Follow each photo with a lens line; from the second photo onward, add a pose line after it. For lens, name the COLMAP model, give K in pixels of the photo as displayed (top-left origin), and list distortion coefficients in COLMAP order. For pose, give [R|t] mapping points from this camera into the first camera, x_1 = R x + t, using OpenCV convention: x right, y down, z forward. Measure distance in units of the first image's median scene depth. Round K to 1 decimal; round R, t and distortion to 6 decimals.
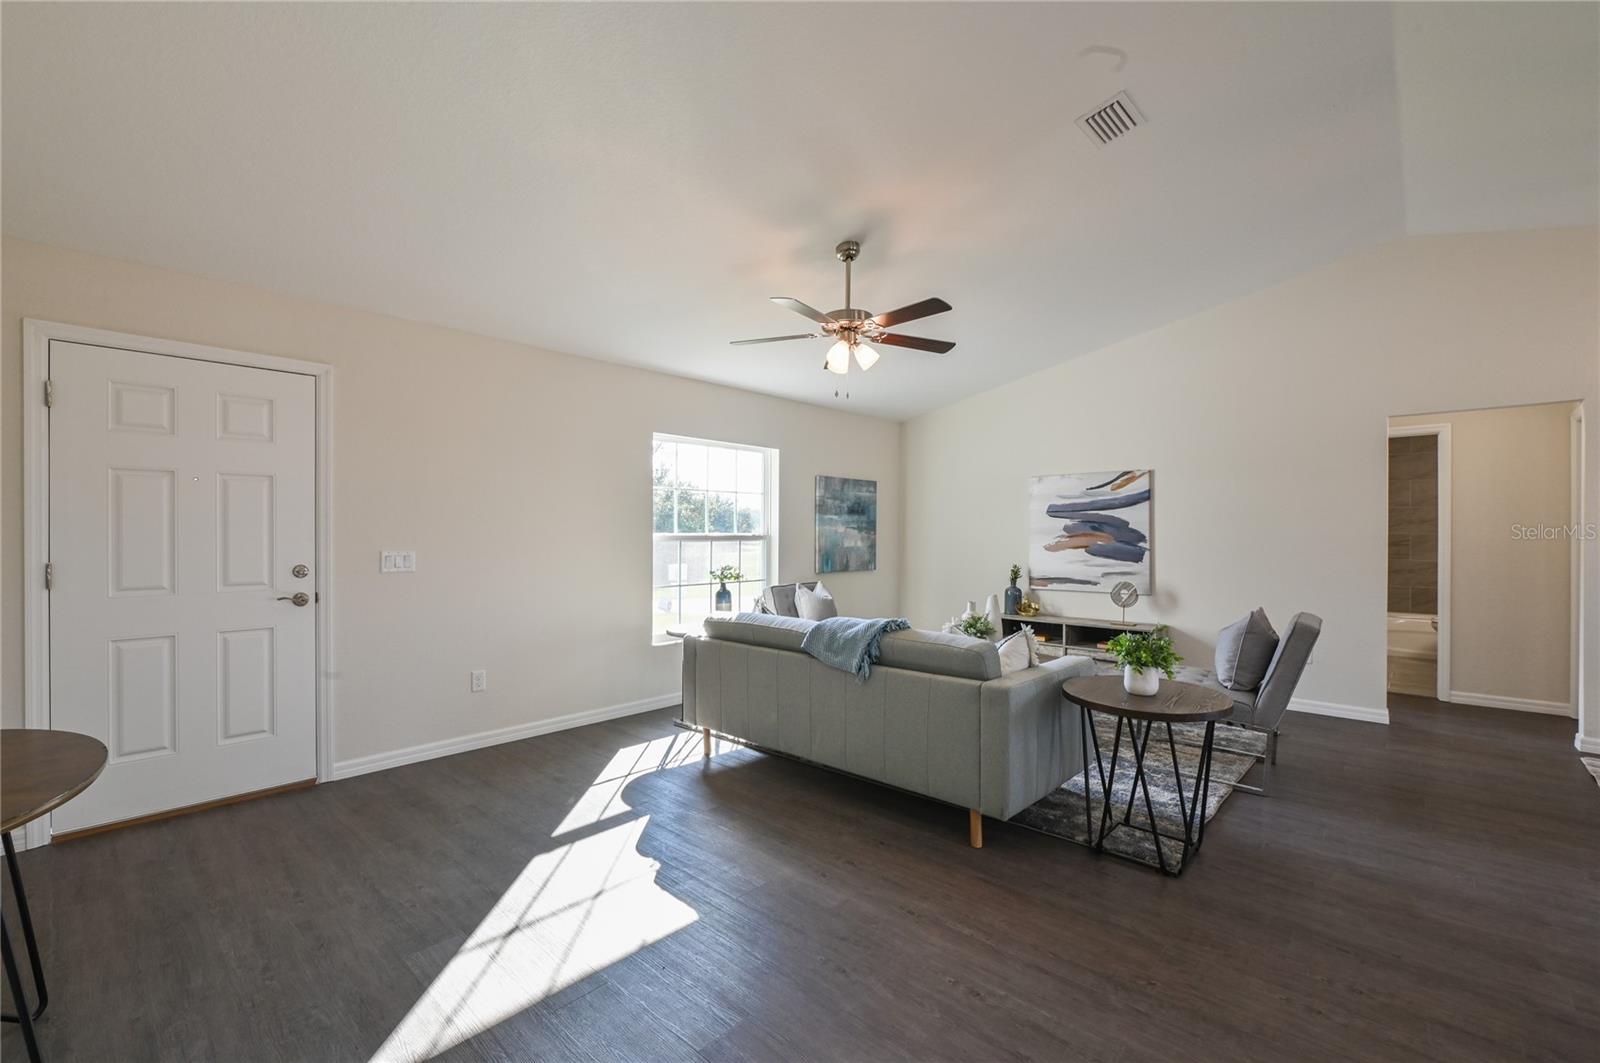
lens RADIAL K [[686.5, 0, 805.9], [0, 686.5, 535.7], [0, 0, 1]] dist [-0.003154, -0.000985]
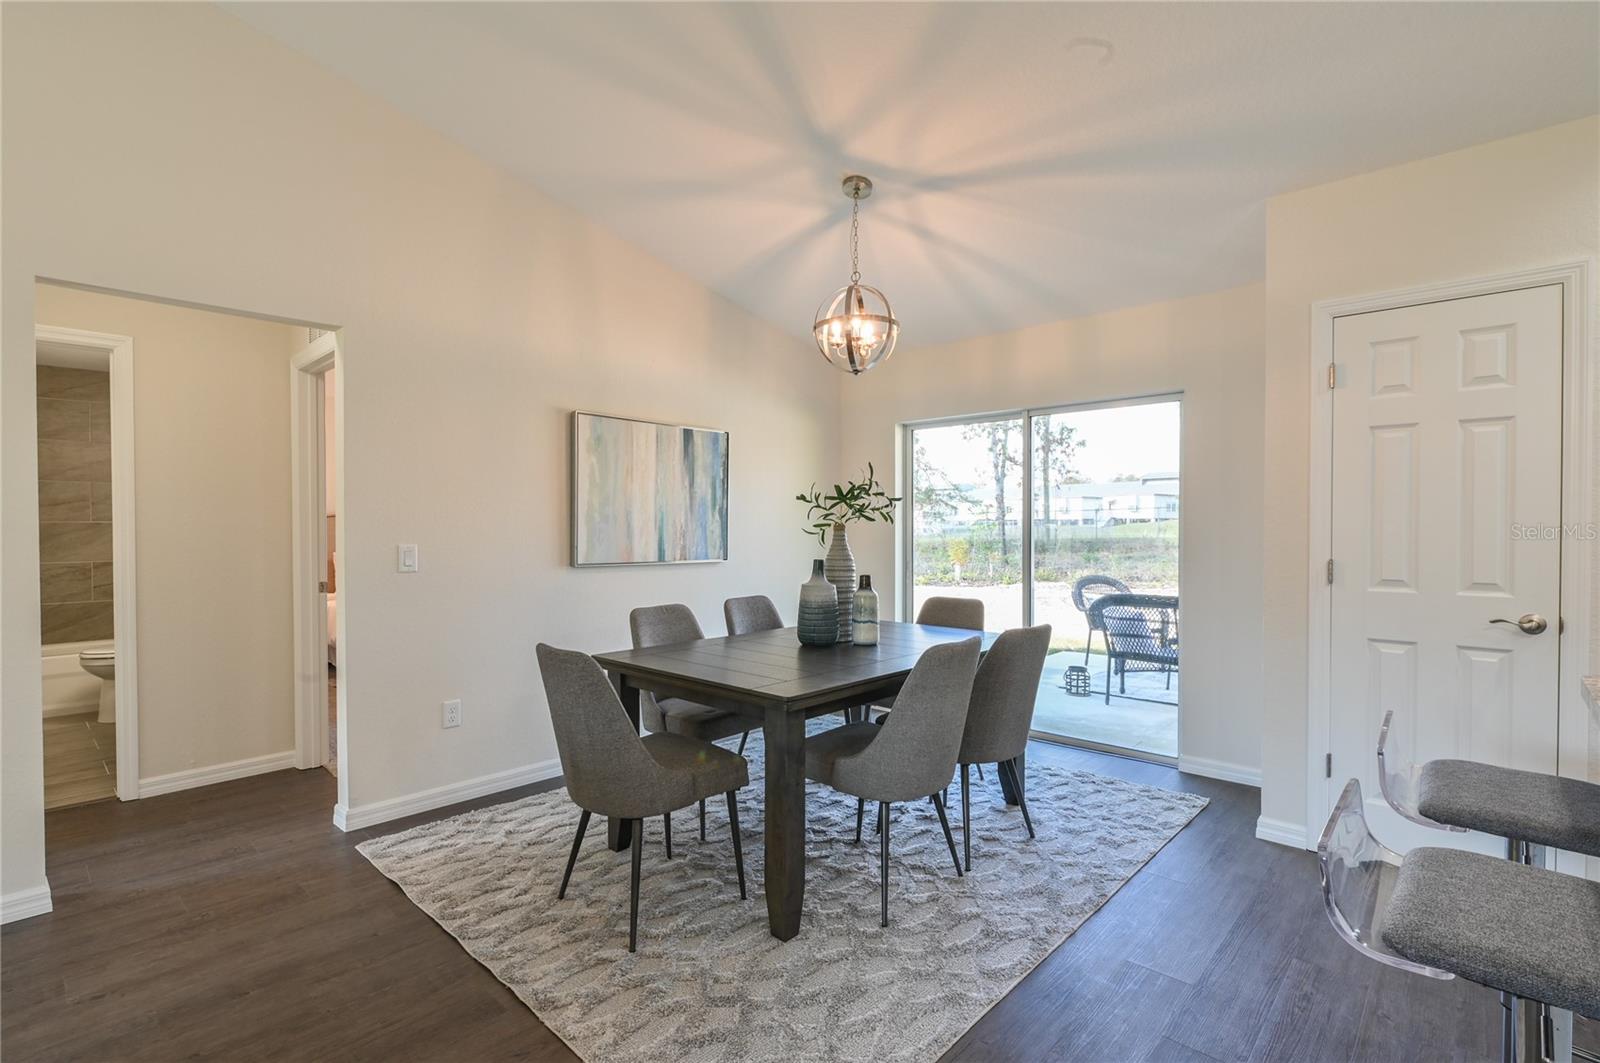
lens RADIAL K [[738.1, 0, 779.8], [0, 738.1, 537.6], [0, 0, 1]] dist [0.001172, -0.002916]
pose [[0.025592, -0.019557, 0.999481, 0.343873], [0.004406, 0.999801, 0.019450, 0.002069], [-0.999663, 0.003906, 0.025673, 0.463650]]
